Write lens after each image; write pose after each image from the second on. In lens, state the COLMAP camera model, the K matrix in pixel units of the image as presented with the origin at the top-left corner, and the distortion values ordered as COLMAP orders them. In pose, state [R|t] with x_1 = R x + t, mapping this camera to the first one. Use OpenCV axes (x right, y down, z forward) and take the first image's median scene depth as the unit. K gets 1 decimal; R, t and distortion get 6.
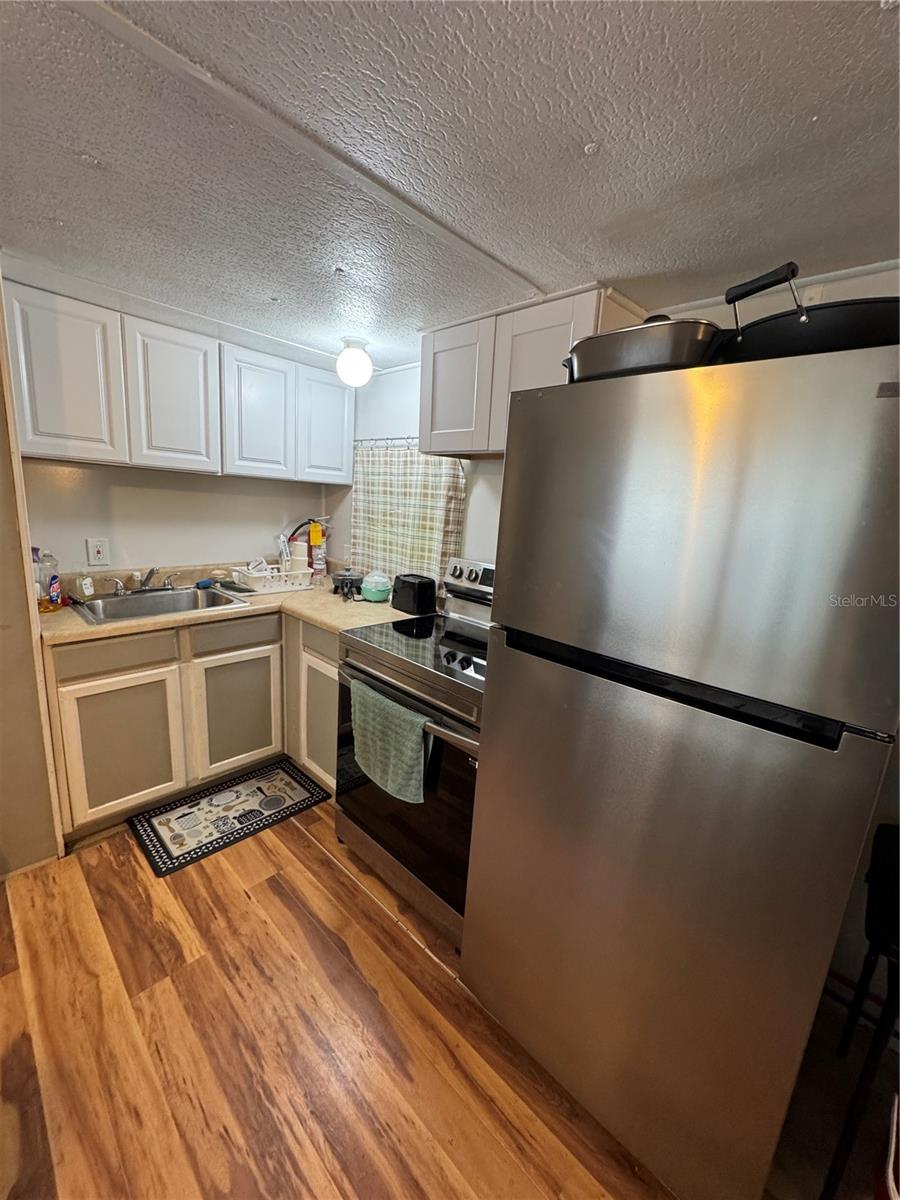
lens RADIAL K [[478.5, 0, 450.0], [0, 478.5, 600.0], [0, 0, 1]] dist [-0.000244, -0.000526]
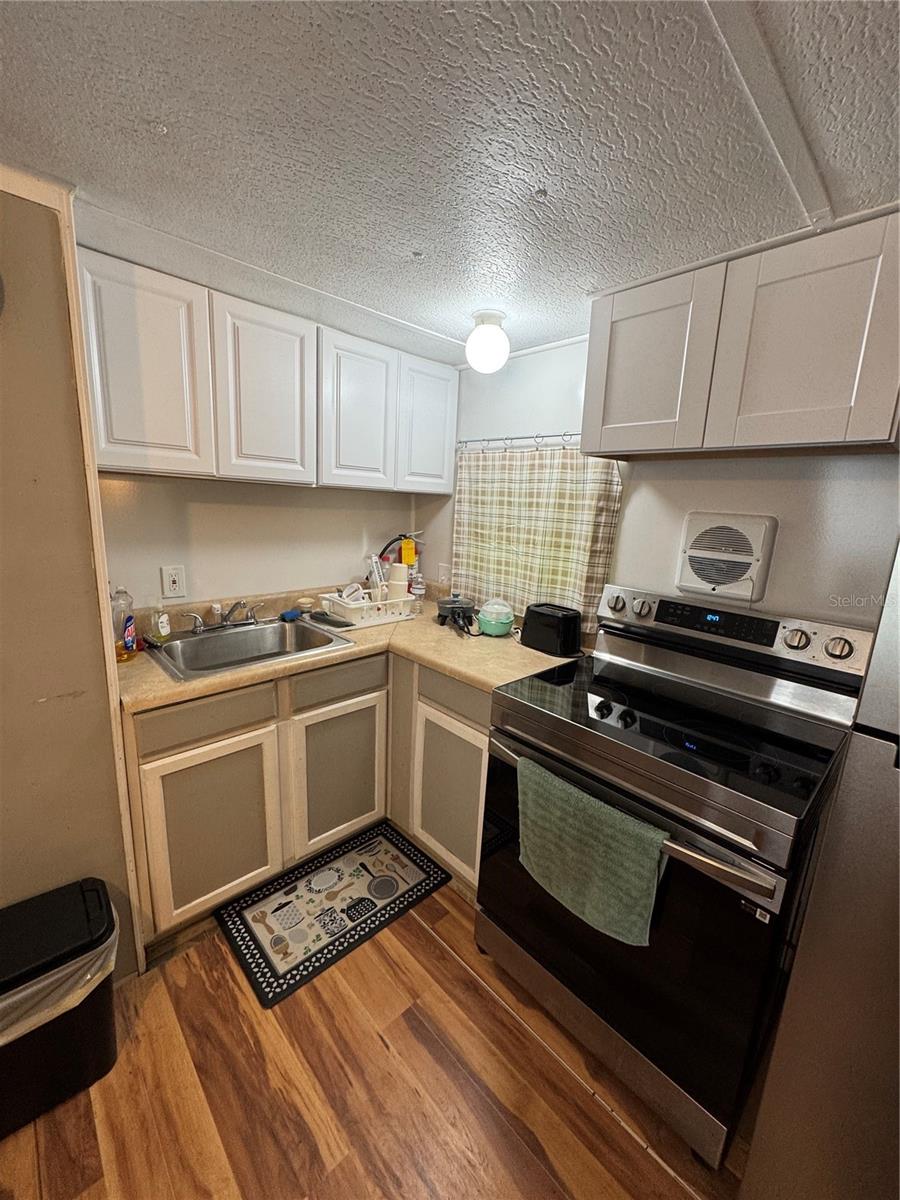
lens RADIAL K [[477.1, 0, 450.0], [0, 477.1, 600.0], [0, 0, 1]] dist [-0.001106, 0.000212]
pose [[0.998710, -0.009050, -0.049963, -0.234597], [0.008813, 0.999949, -0.004979, -0.066731], [0.050005, 0.004532, 0.998739, 0.212020]]
